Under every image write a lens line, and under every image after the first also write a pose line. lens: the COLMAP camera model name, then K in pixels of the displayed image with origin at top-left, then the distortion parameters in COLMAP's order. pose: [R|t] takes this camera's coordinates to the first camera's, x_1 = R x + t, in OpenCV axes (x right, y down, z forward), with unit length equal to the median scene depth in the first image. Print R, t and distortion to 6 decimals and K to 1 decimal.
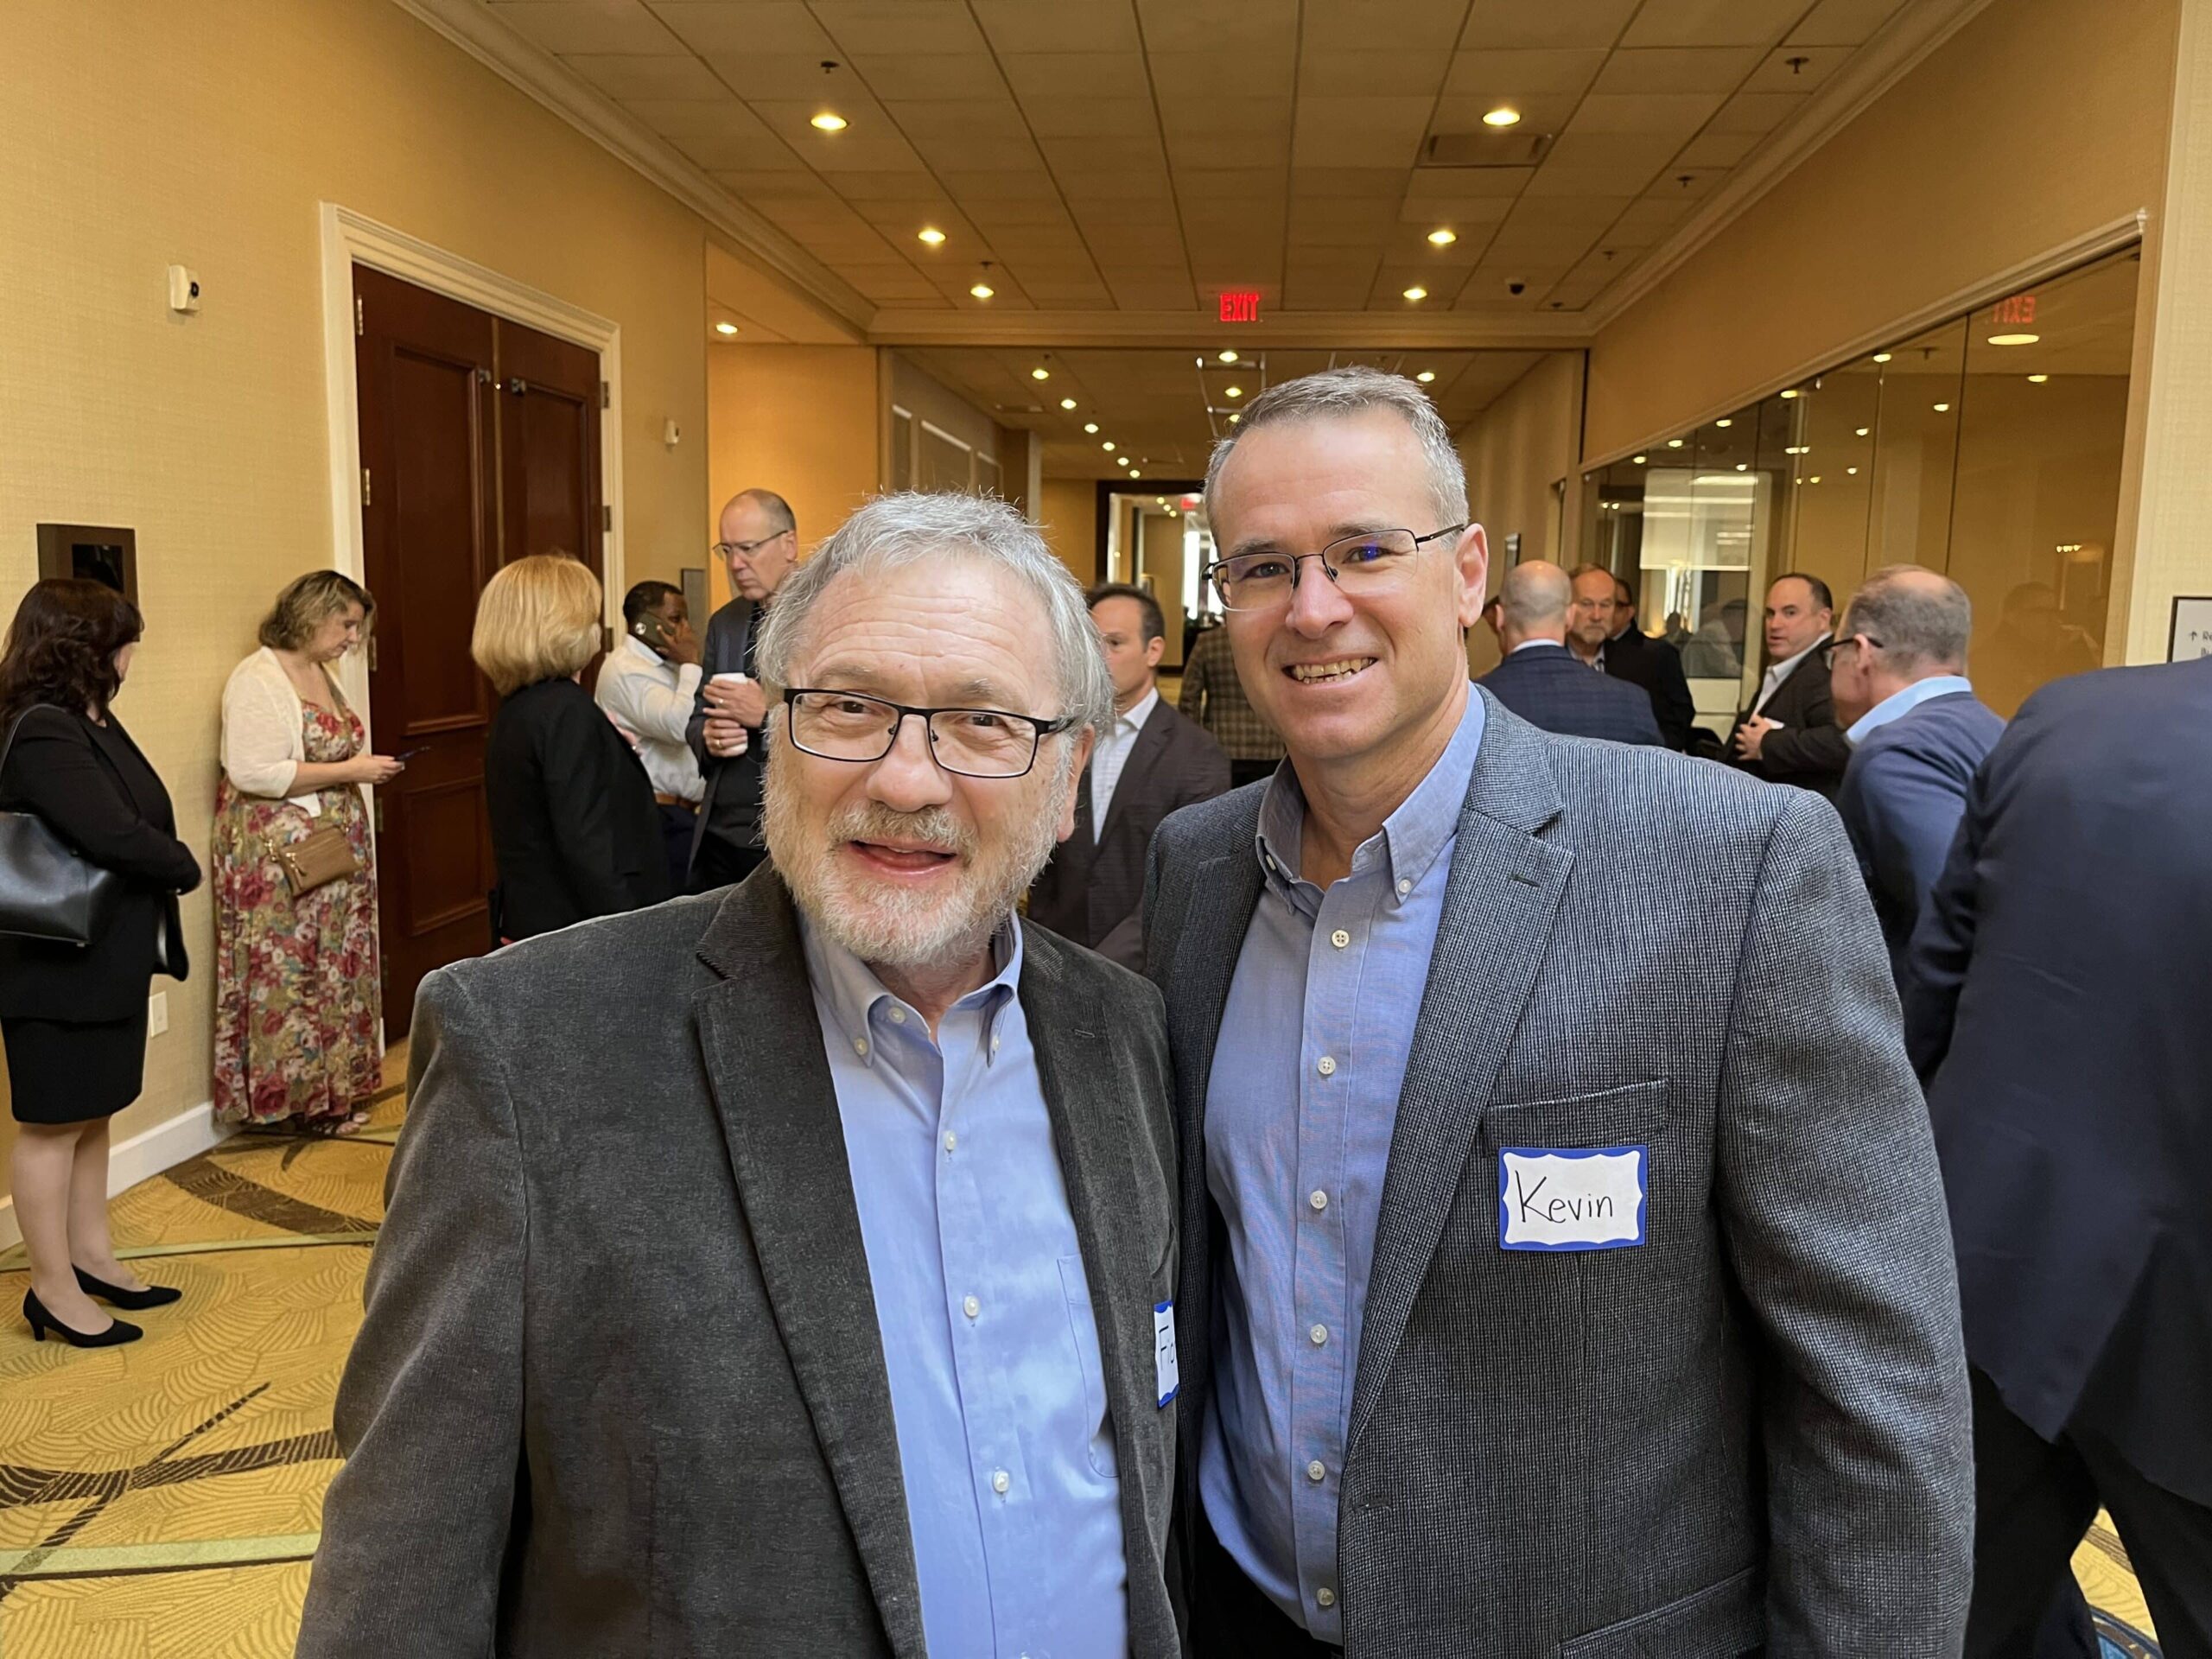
lens RADIAL K [[1673.8, 0, 1105.4], [0, 1673.8, 837.1], [0, 0, 1]] dist [0.004076, -0.033532]
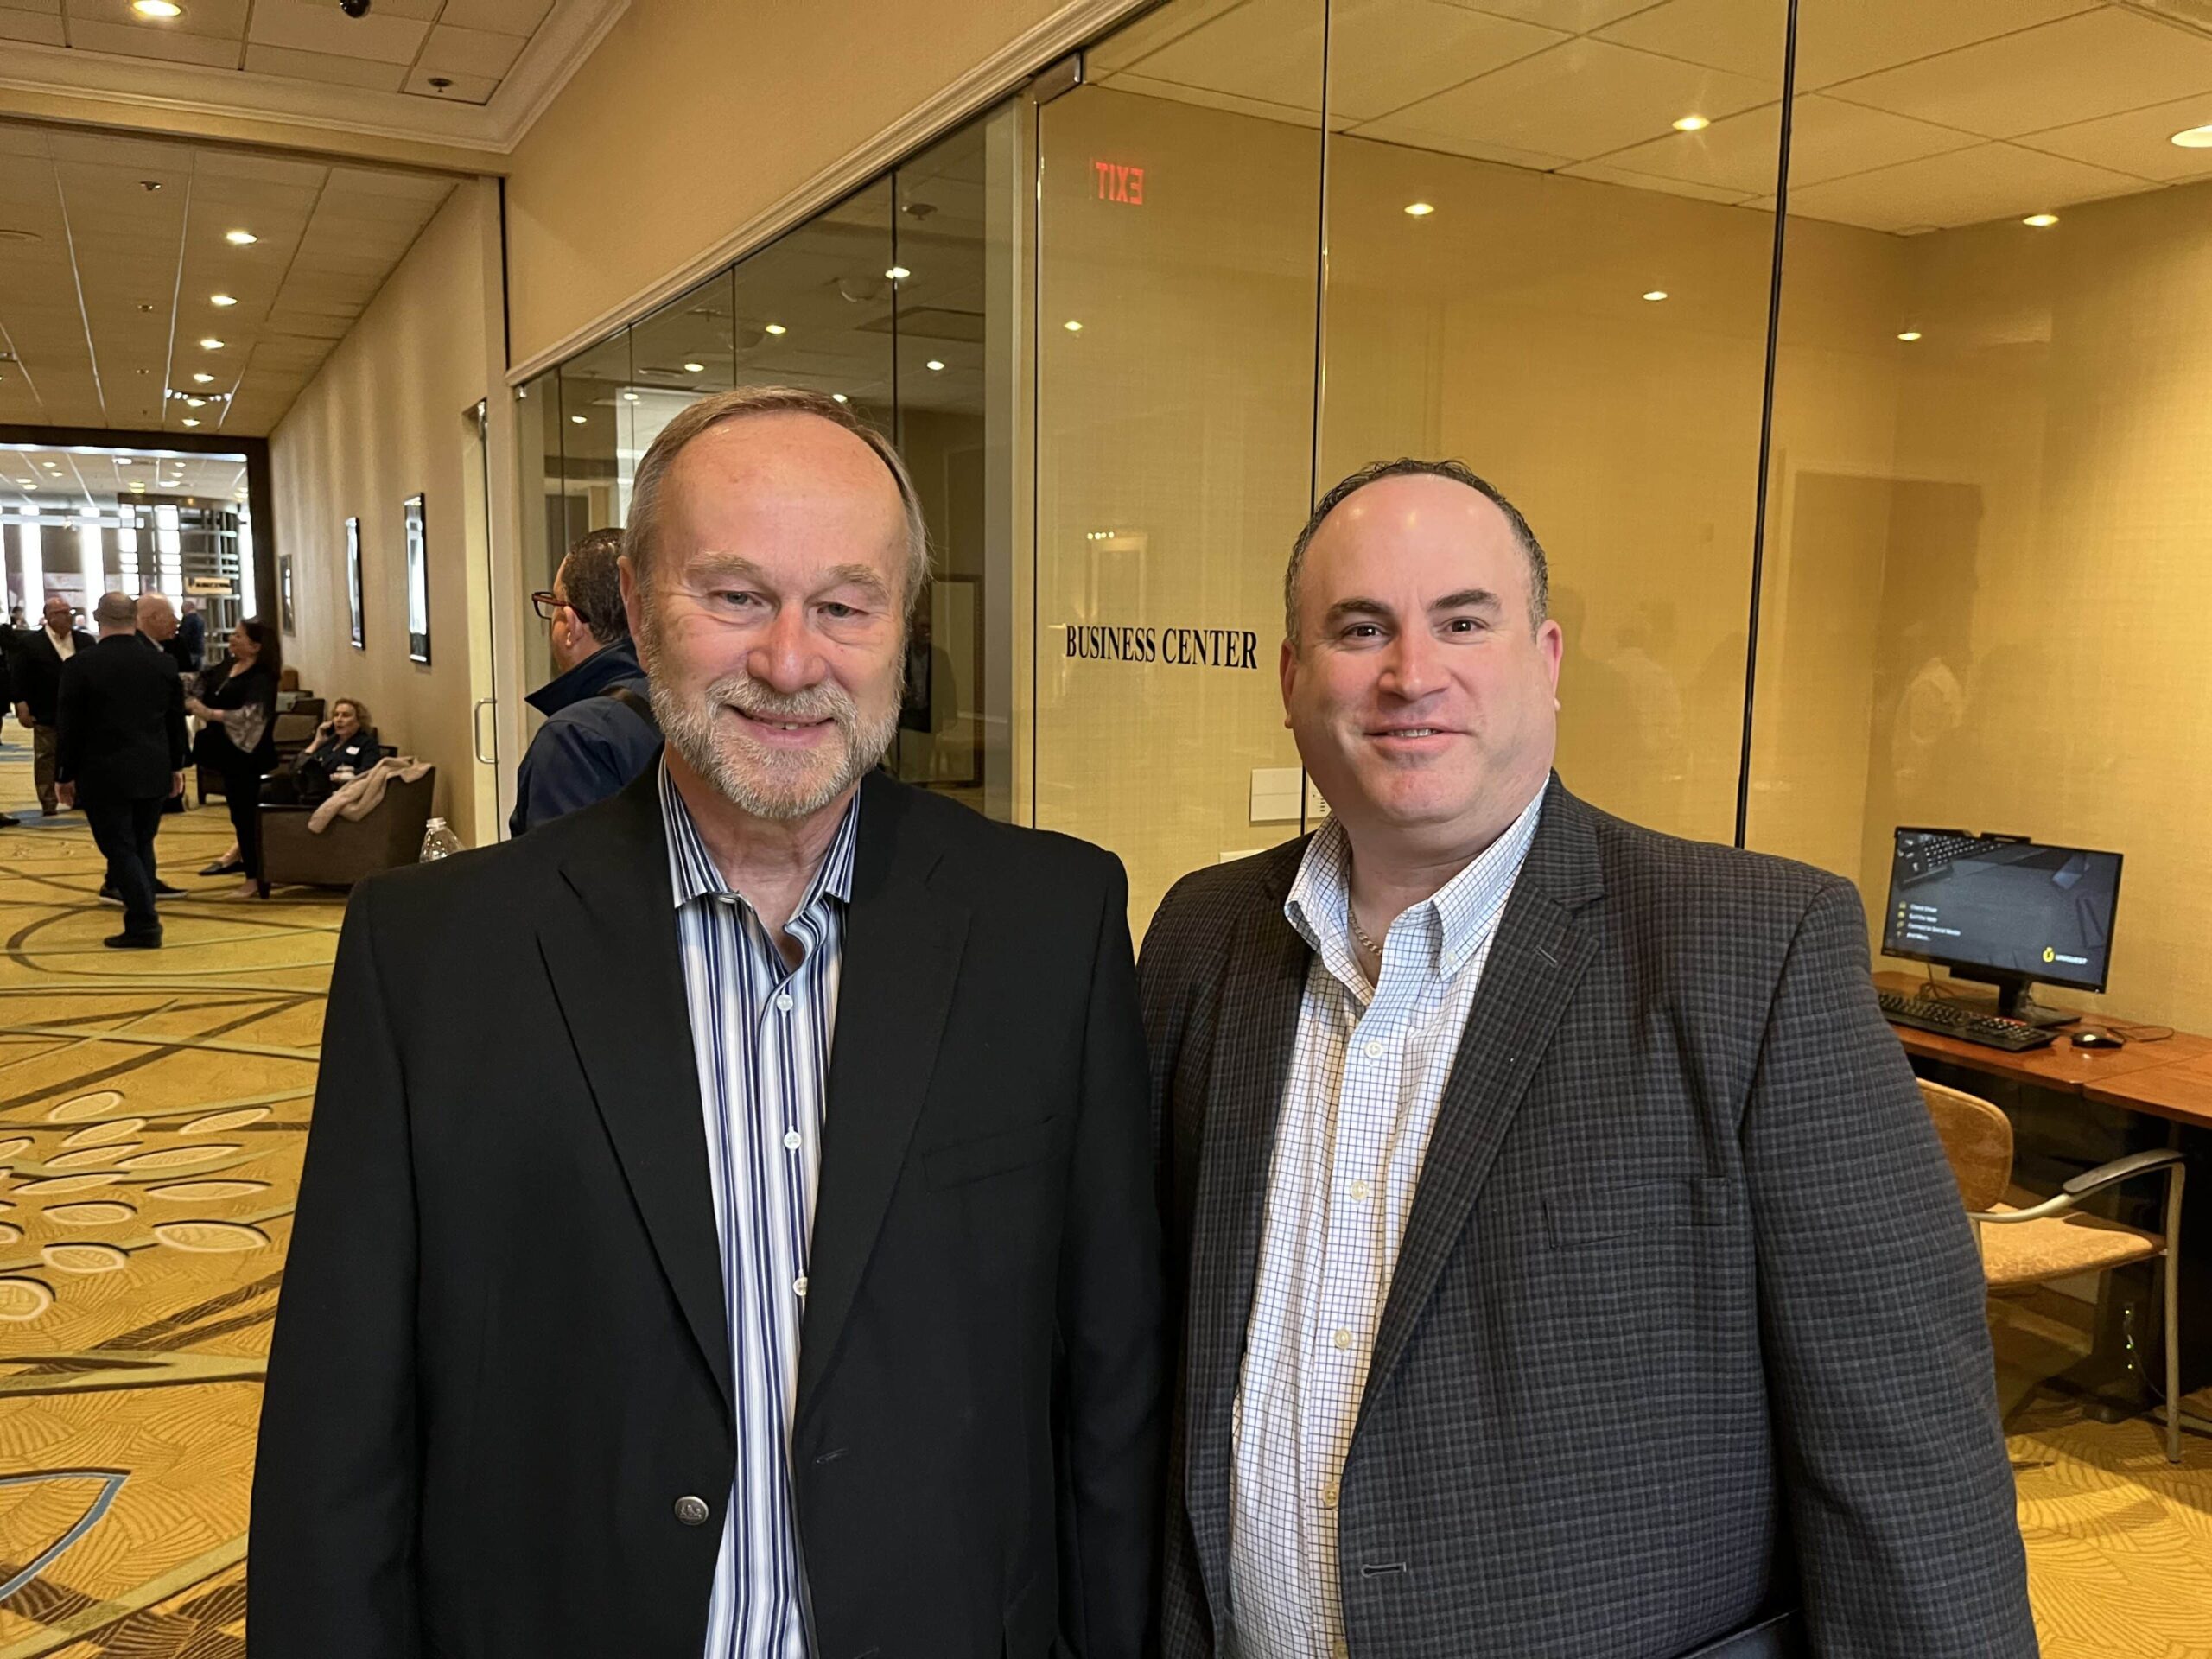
lens RADIAL K [[1673.8, 0, 1117.2], [0, 1673.8, 838.4], [0, 0, 1]] dist [0.004076, -0.033532]
pose [[0.822898, -0.086548, 0.561558, 0.107853], [0.085087, 0.995957, 0.028812, -0.053884], [-0.561782, 0.024072, 0.826935, 0.370093]]
